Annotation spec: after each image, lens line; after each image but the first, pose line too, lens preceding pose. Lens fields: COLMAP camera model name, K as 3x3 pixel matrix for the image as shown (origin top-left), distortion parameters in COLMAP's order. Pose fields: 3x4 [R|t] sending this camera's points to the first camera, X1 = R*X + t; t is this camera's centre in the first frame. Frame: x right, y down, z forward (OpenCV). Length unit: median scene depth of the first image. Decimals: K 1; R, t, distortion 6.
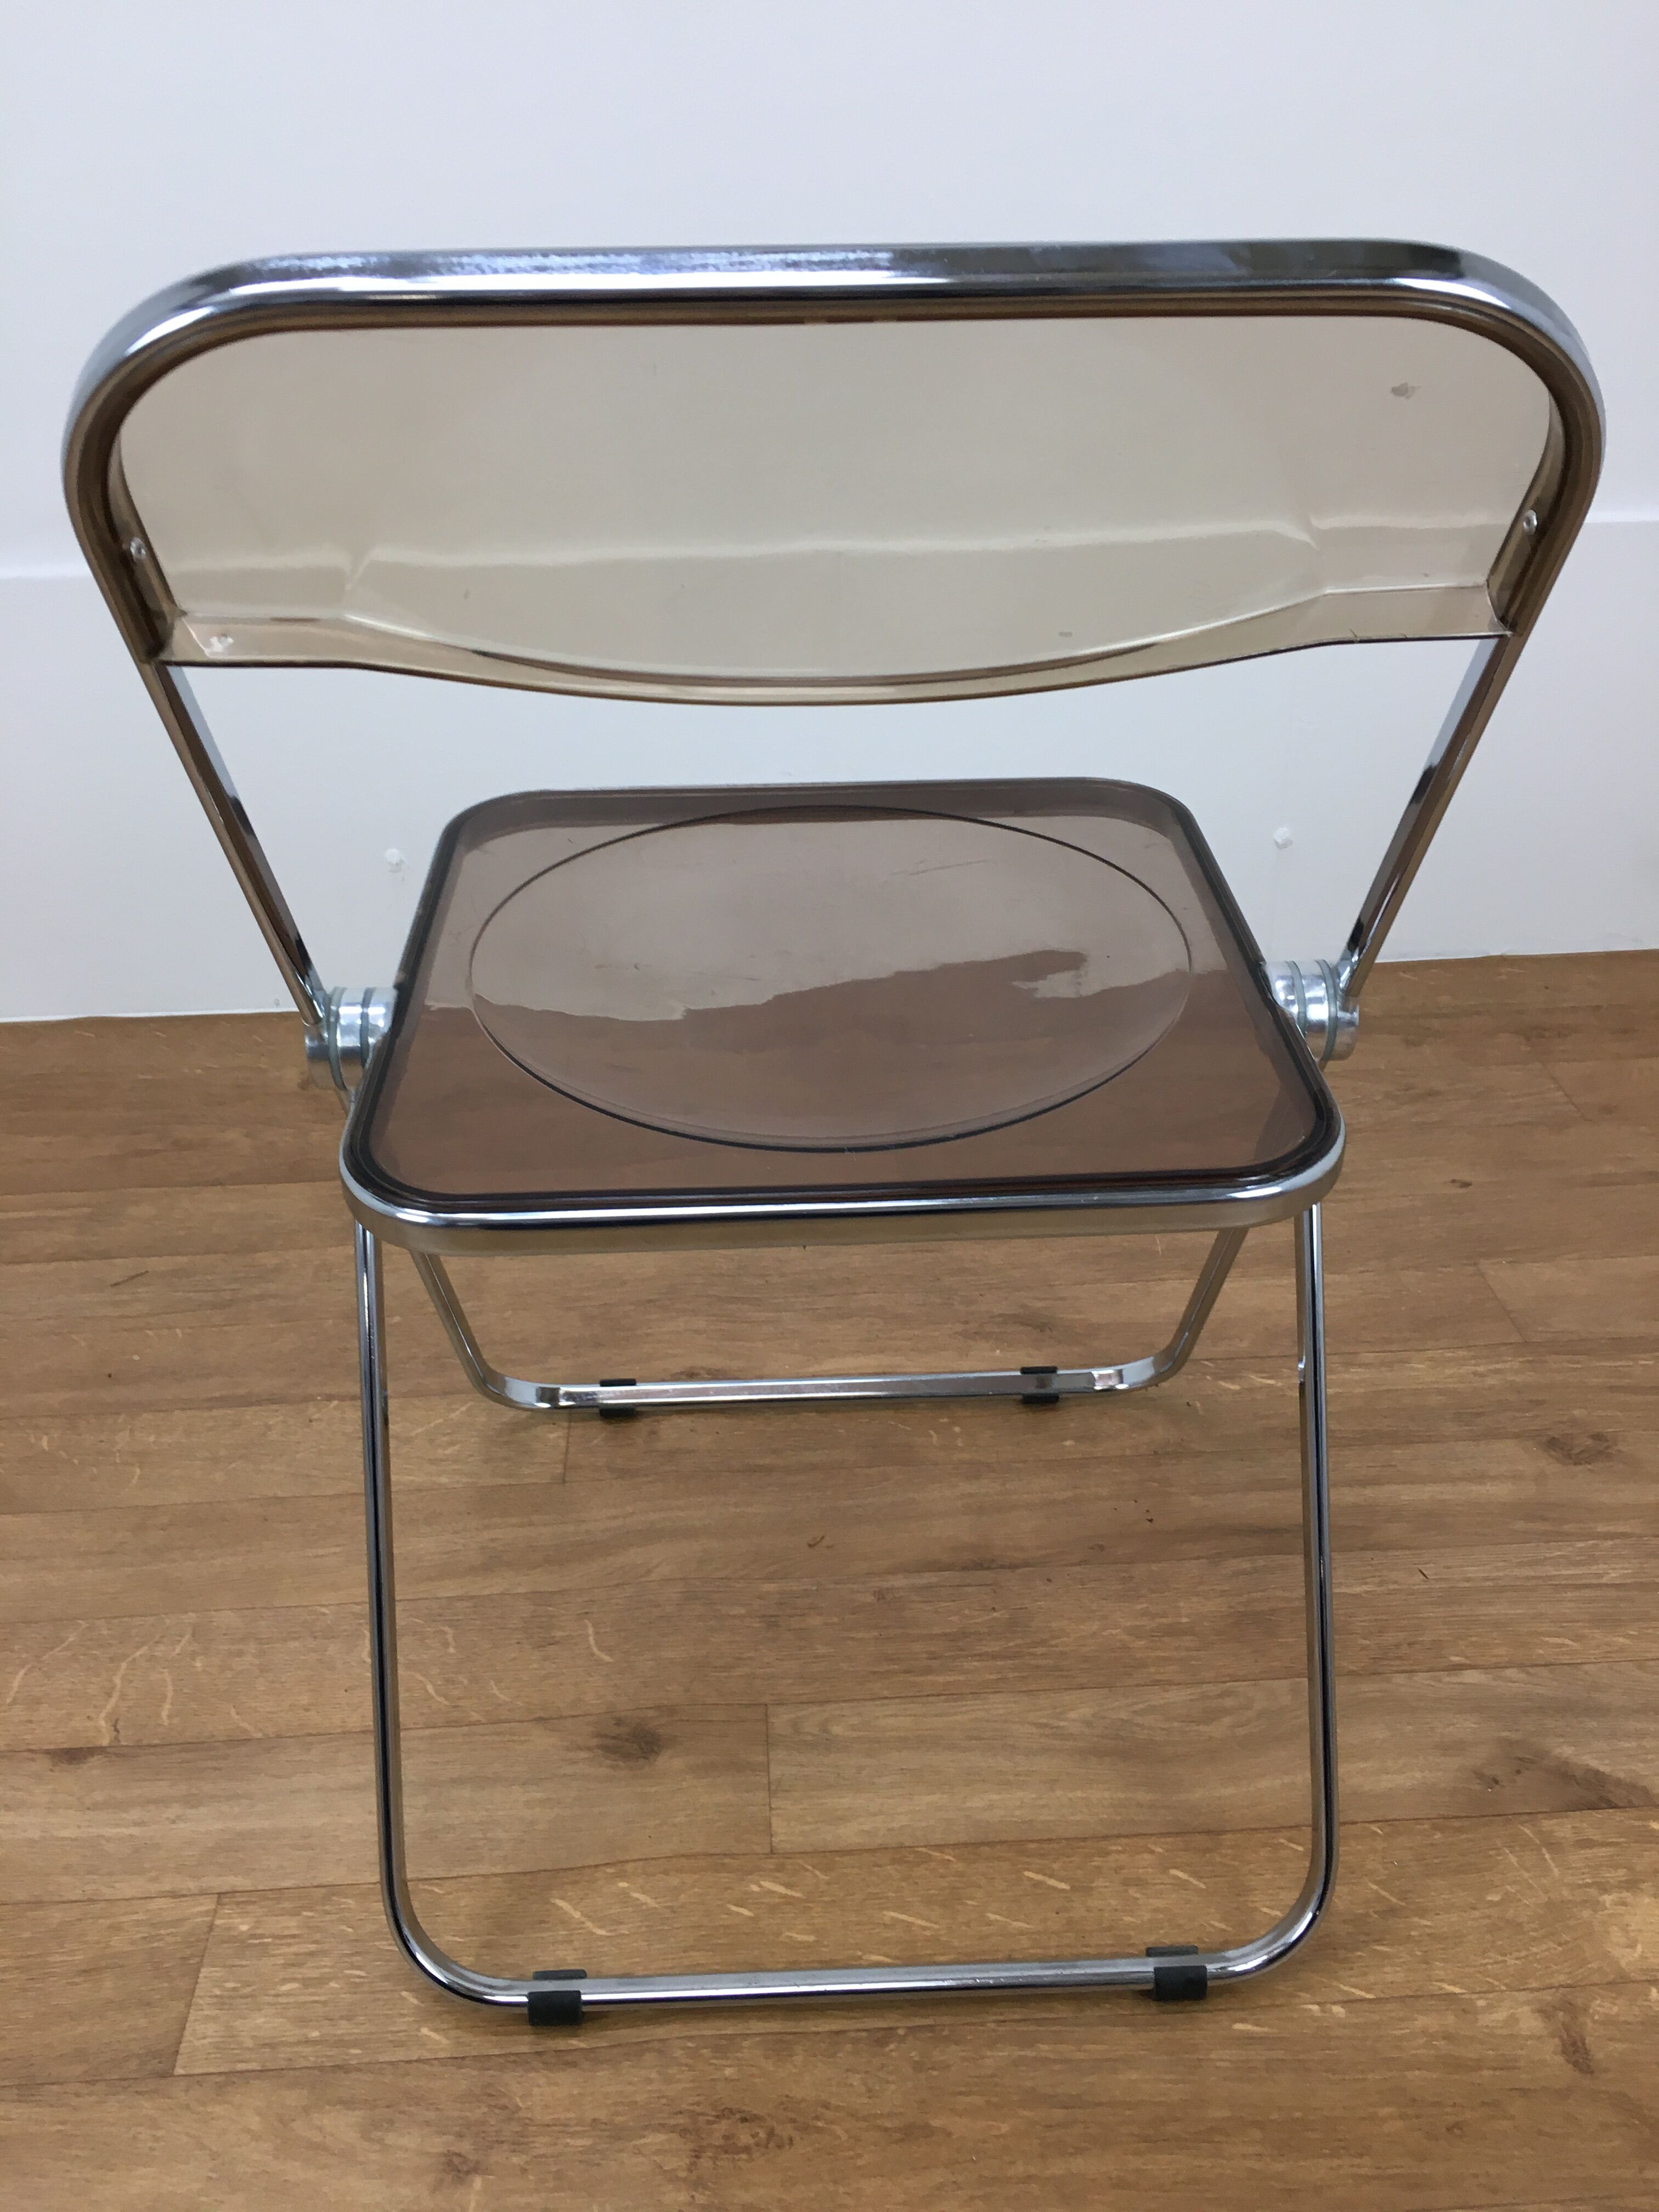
lens RADIAL K [[1901.7, 0, 832.8], [0, 1901.7, 1115.9], [0, 0, 1]] dist [0.077746, -0.125112]
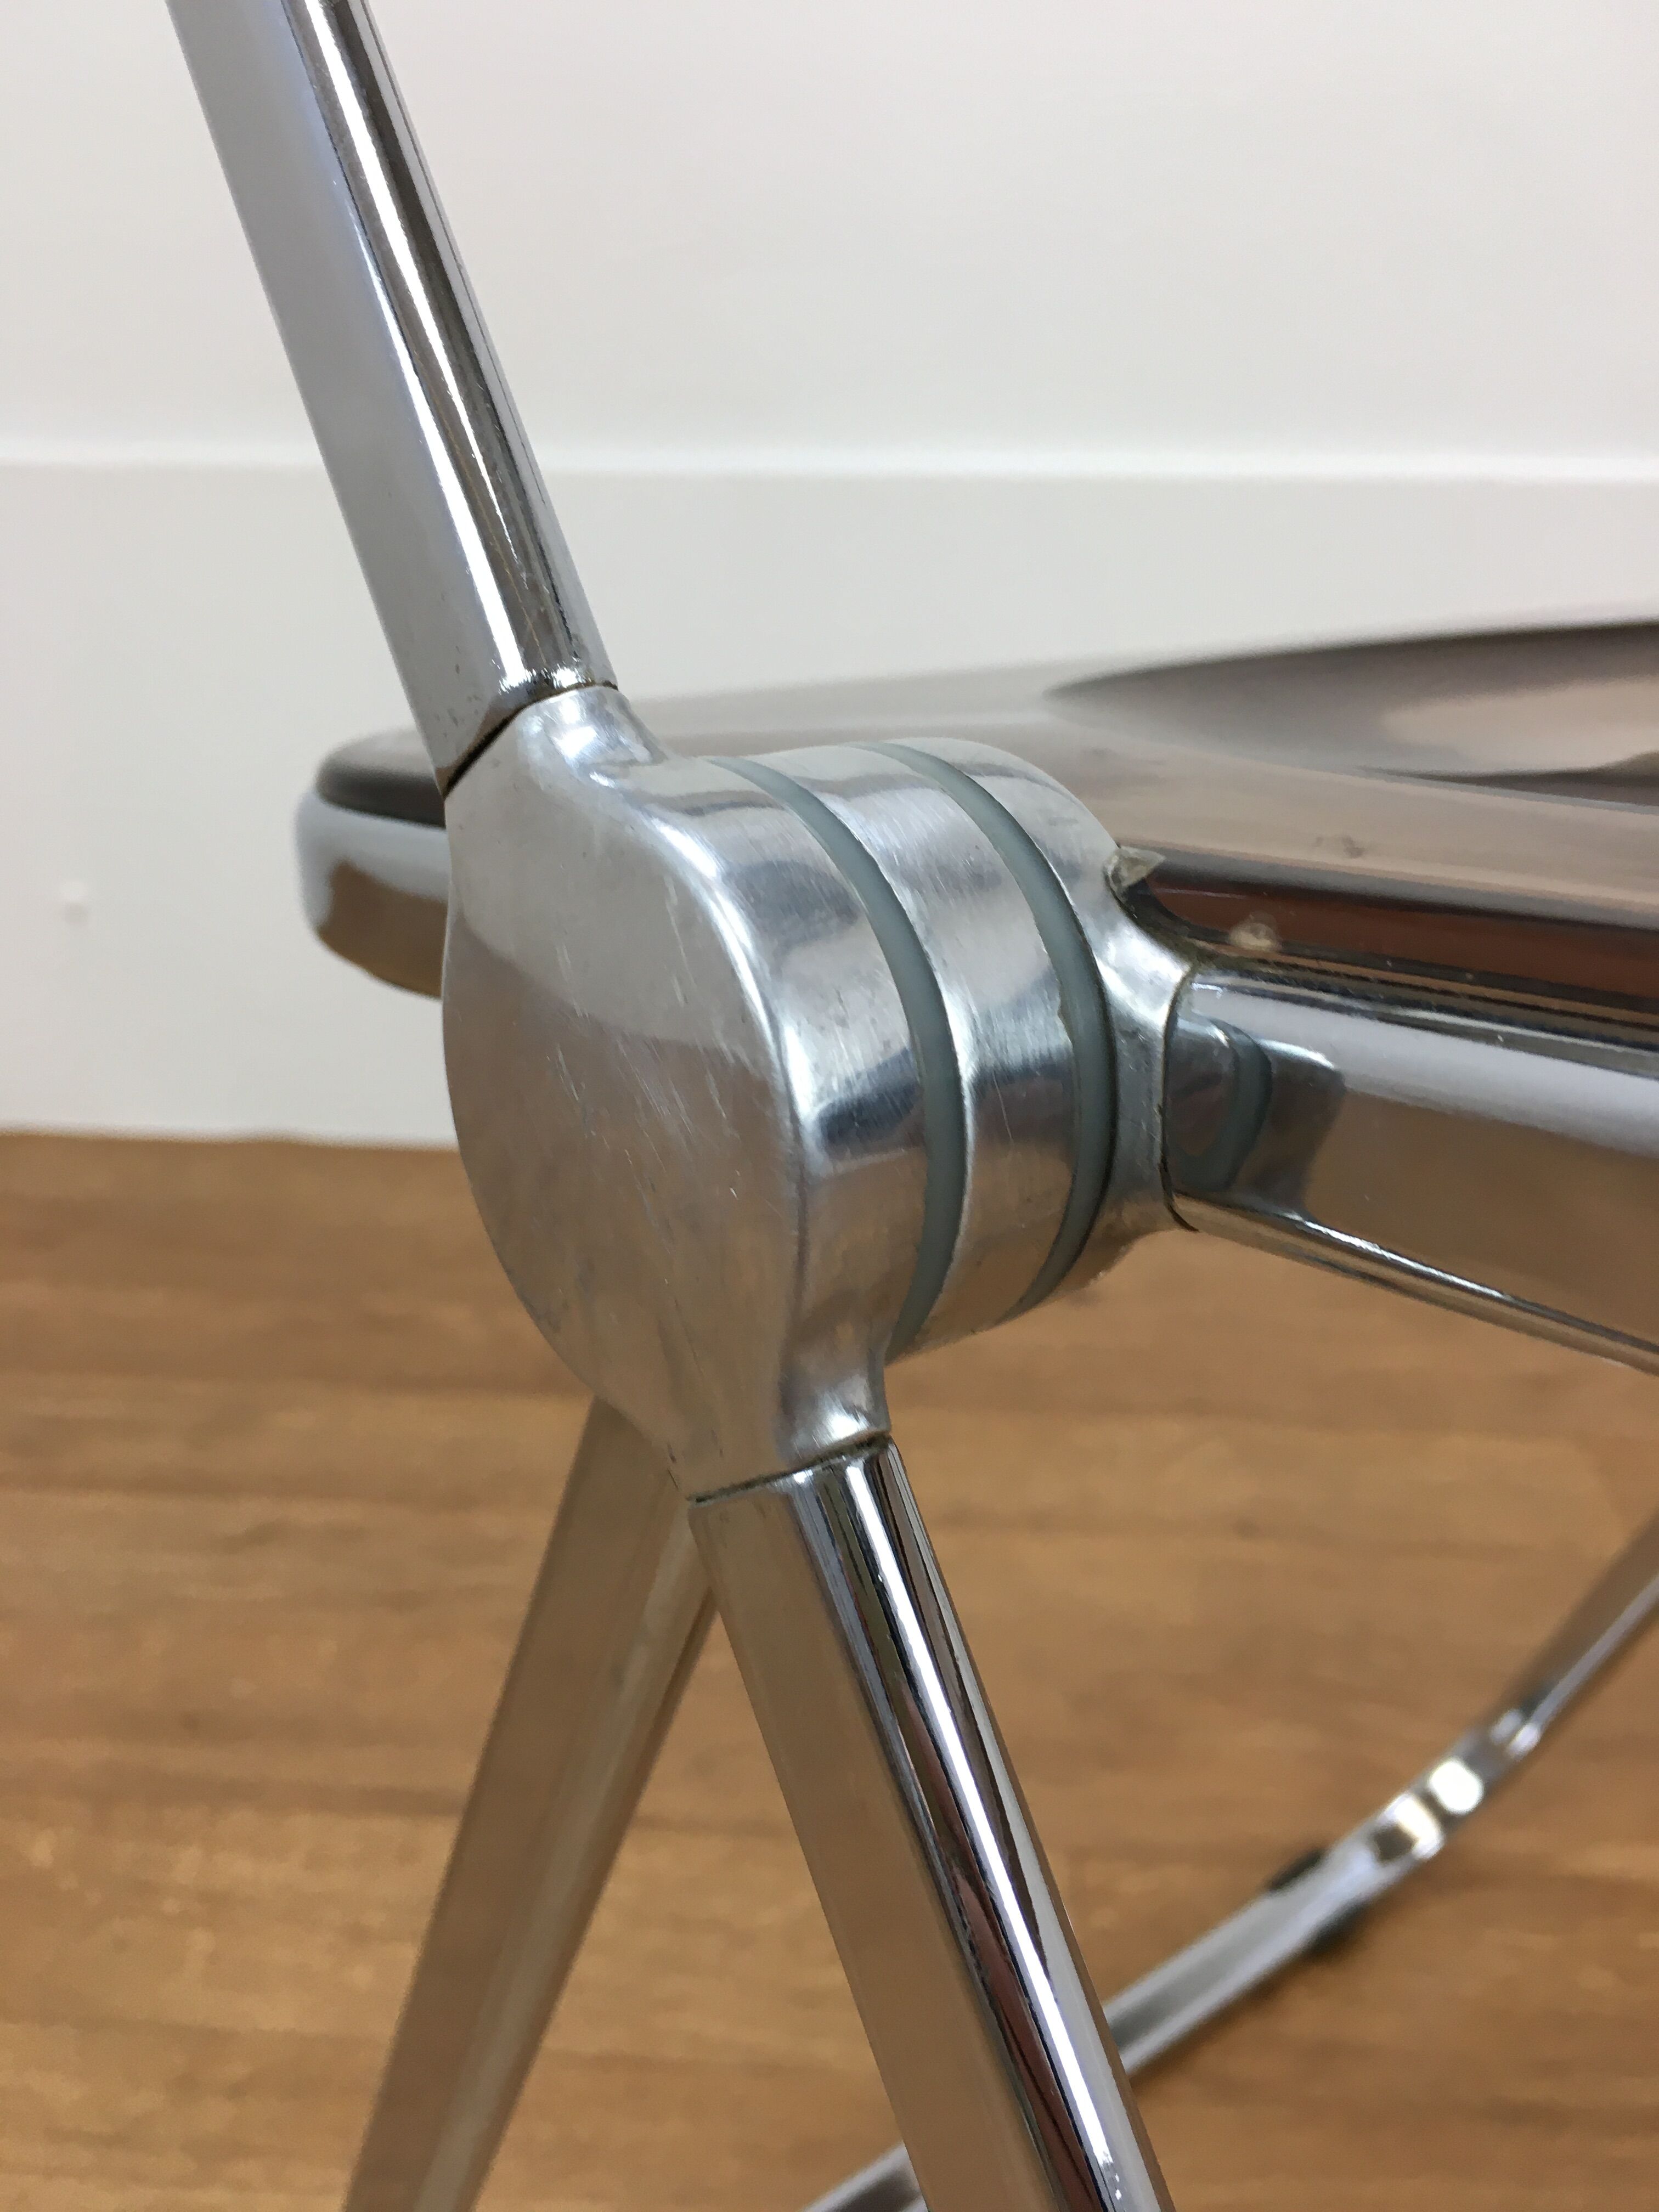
lens RADIAL K [[1978.2, 0, 820.1], [0, 1978.2, 1105.4], [0, 0, 1]] dist [0.016073, -0.057937]
pose [[0.989965, 0.071095, -0.122130, -0.181091], [-0.089132, 0.984778, -0.149226, 0.041801], [0.109662, 0.158614, 0.981232, 0.551529]]
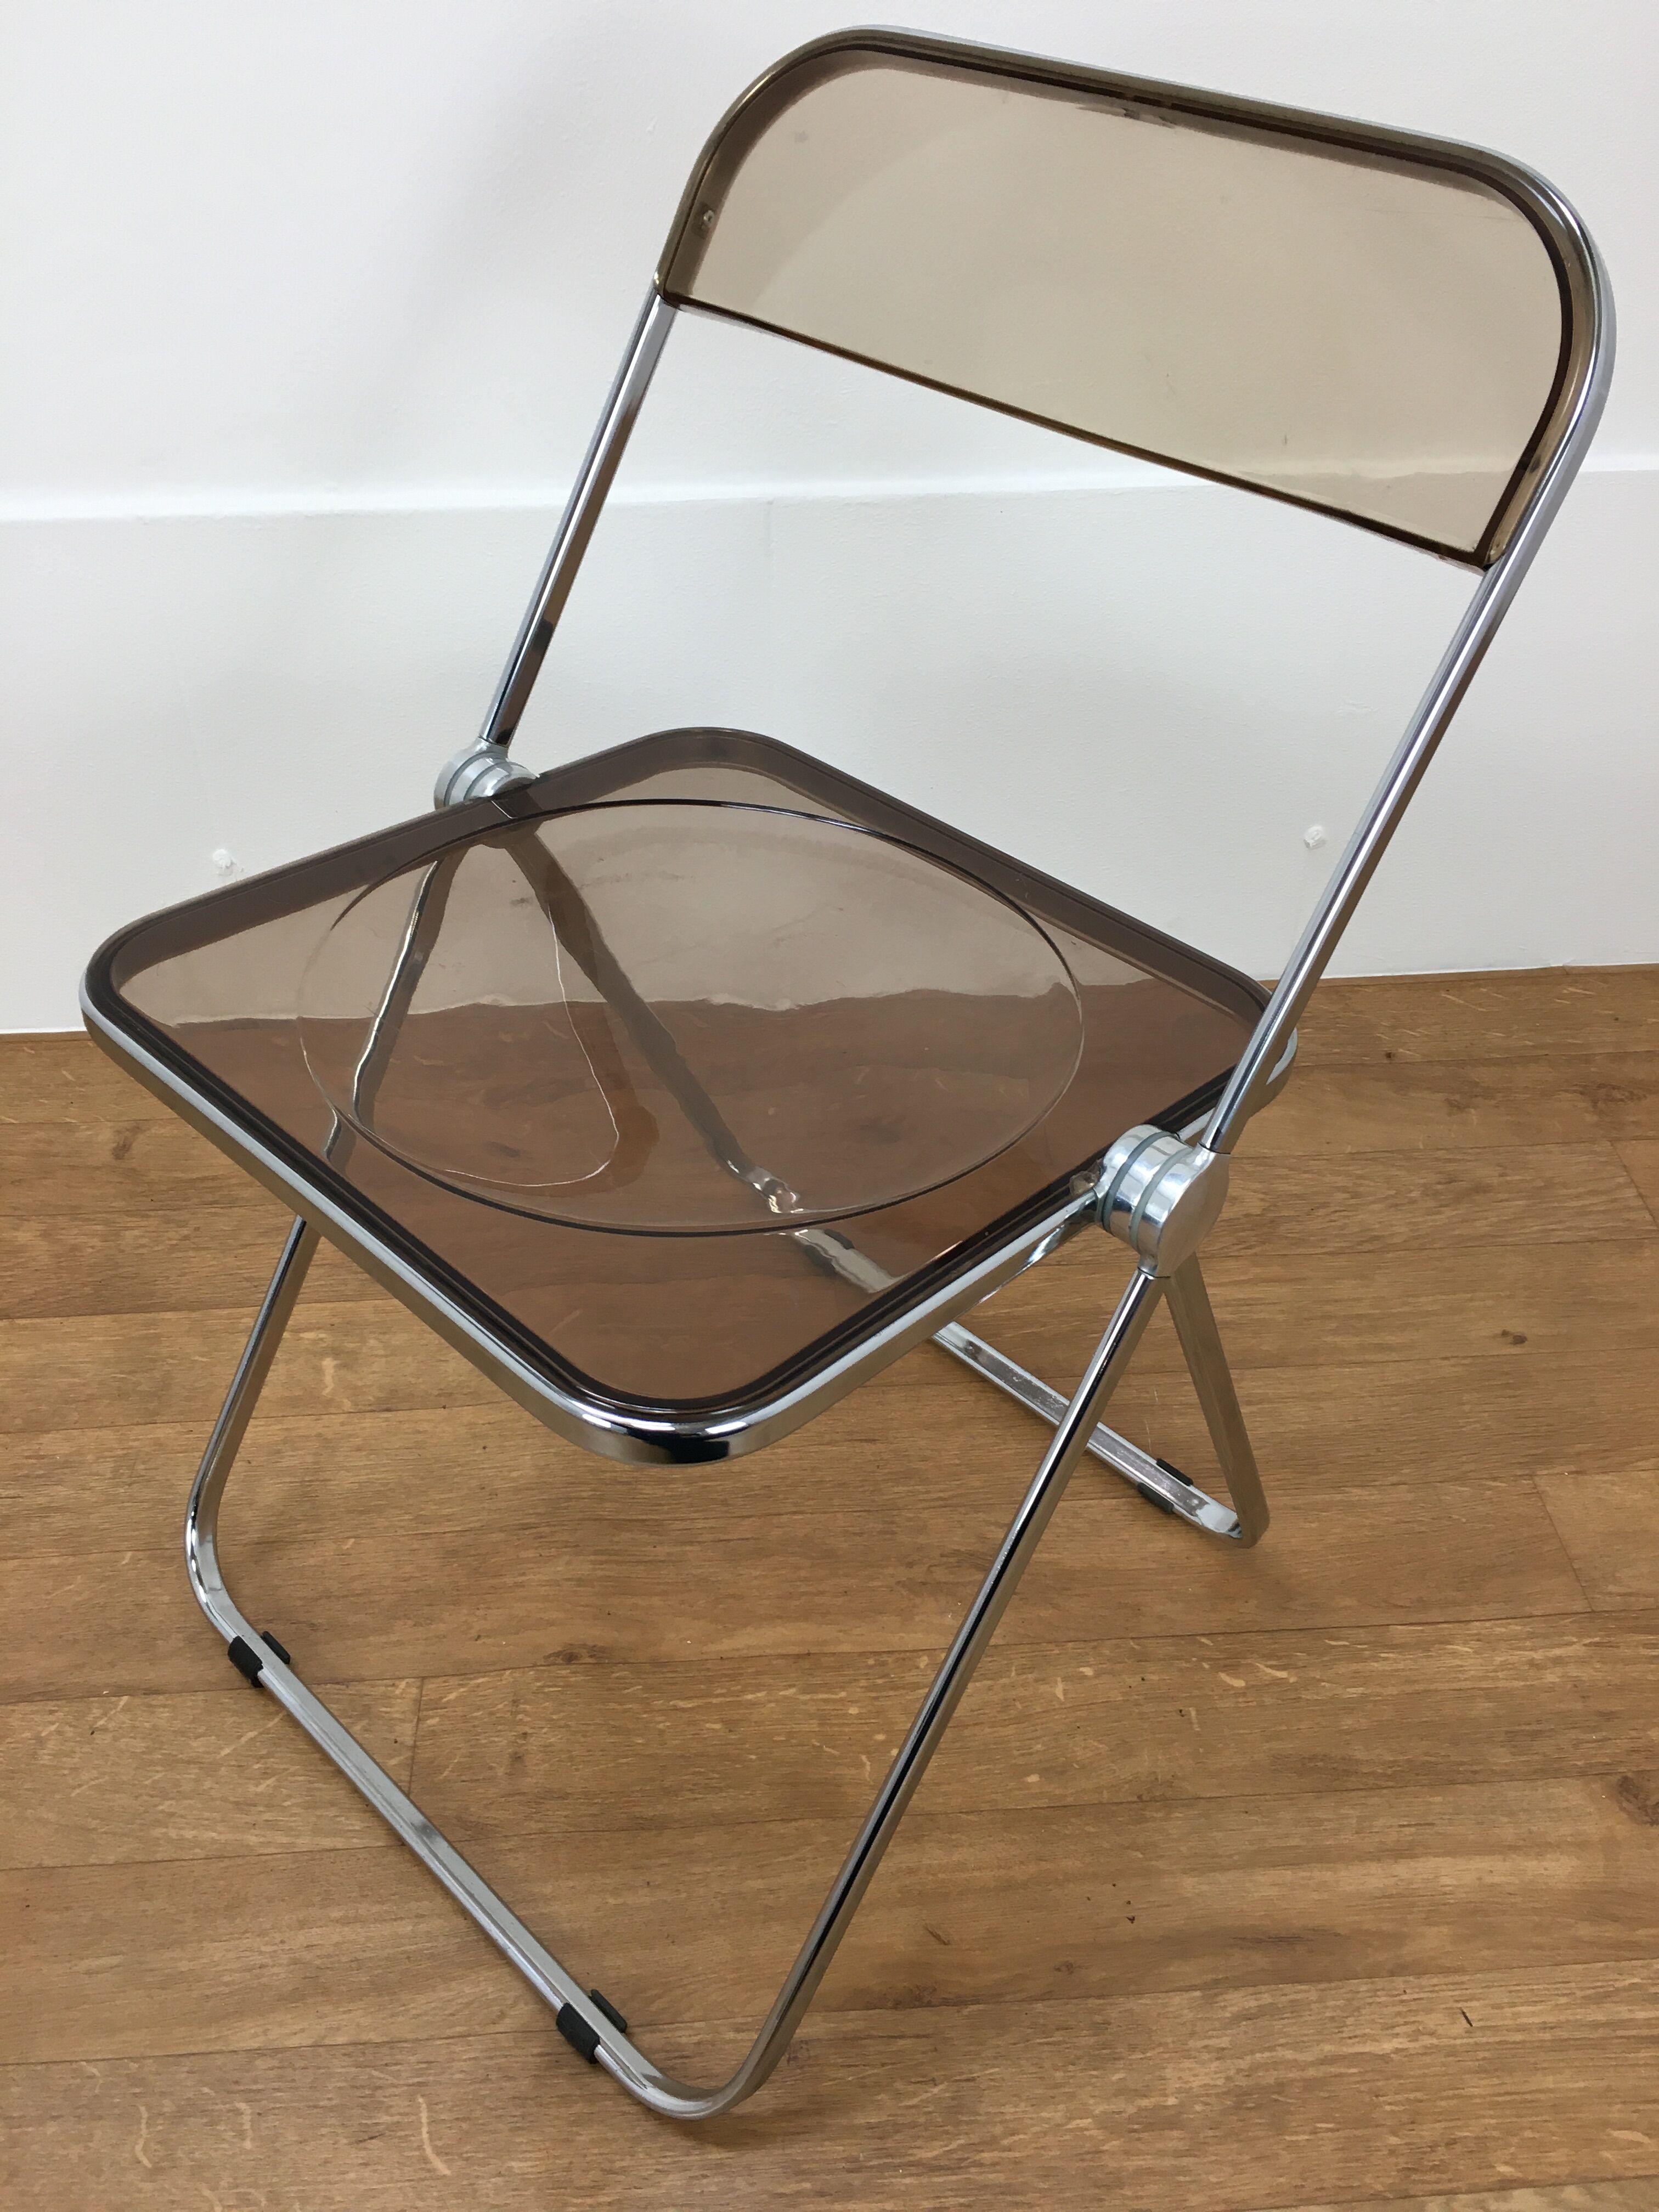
lens RADIAL K [[1901.7, 0, 830.7], [0, 1901.7, 1095.5], [0, 0, 1]] dist [0.077746, -0.125112]
pose [[0.999787, 0.010765, 0.017618, 0.023256], [-0.013637, 0.985007, 0.171974, -0.287344], [-0.015502, -0.172178, 0.984944, 0.285068]]
